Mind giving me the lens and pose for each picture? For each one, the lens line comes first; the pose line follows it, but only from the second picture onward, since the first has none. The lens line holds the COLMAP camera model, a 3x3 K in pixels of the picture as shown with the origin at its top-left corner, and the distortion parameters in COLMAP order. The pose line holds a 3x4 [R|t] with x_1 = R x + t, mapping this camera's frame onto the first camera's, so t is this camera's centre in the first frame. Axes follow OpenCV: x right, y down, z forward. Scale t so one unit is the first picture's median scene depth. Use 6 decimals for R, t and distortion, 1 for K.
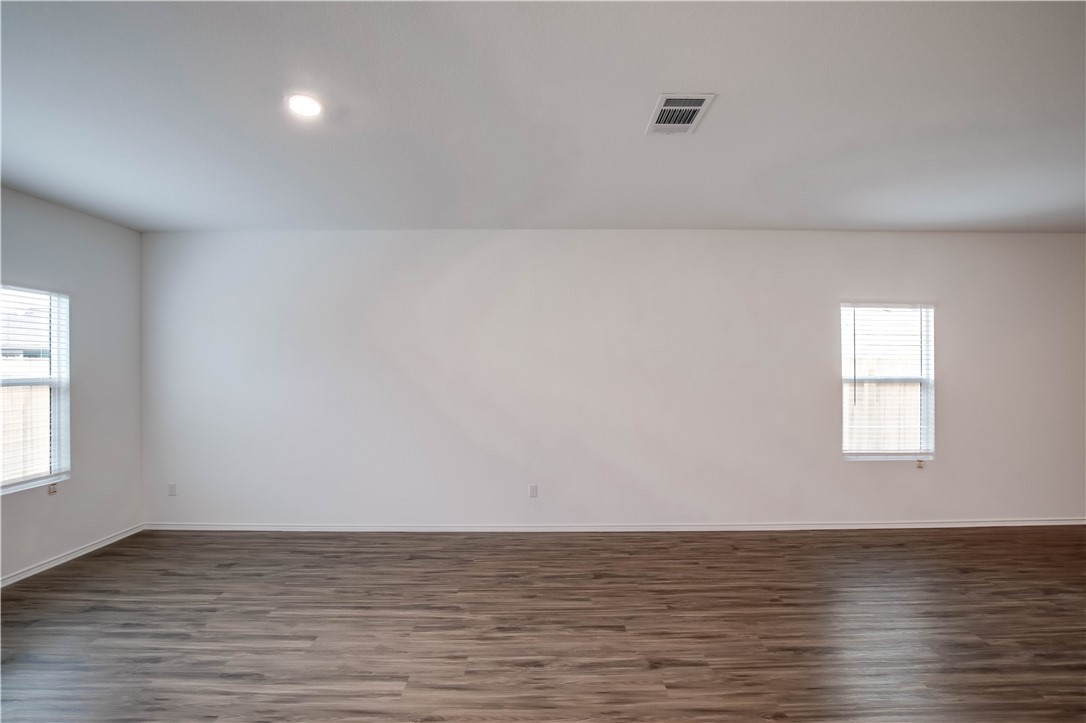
lens RADIAL K [[492.0, 0, 541.4], [0, 492.0, 362.1], [0, 0, 1]] dist [-0.022583, 0.001421]
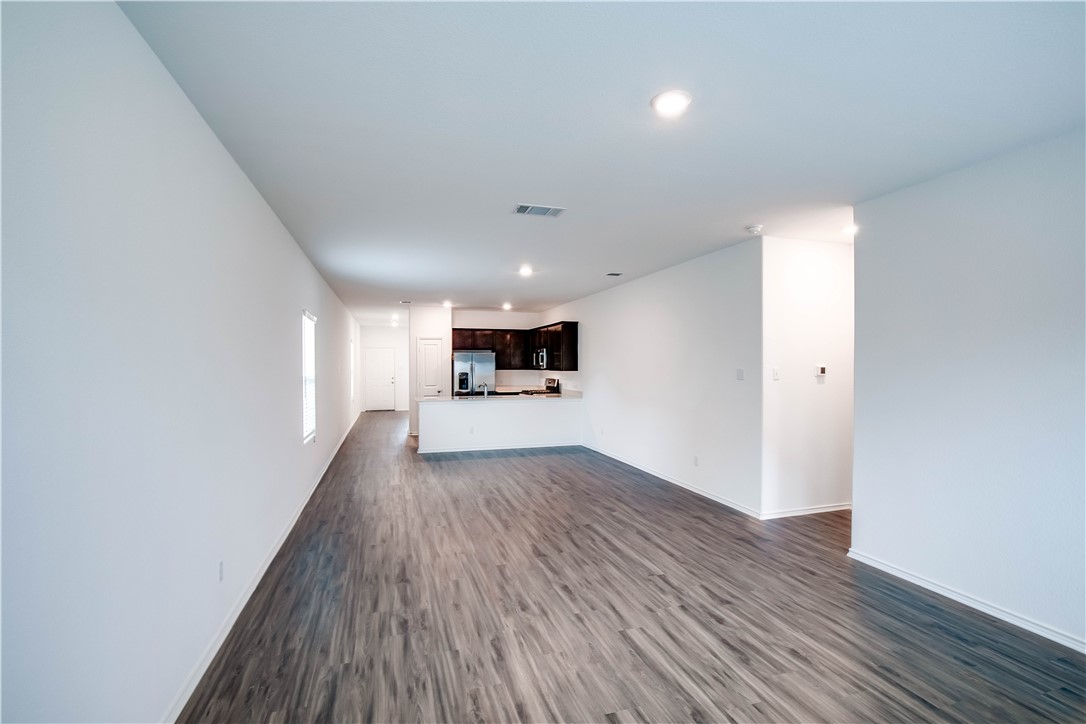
lens RADIAL K [[492.0, 0, 539.7], [0, 492.0, 360.7], [0, 0, 1]] dist [-0.022583, 0.001421]
pose [[-0.284722, 0.015624, 0.958483, -0.917028], [-0.009808, 0.999767, -0.019211, 0.013108], [-0.958560, -0.014871, -0.284503, 1.033043]]
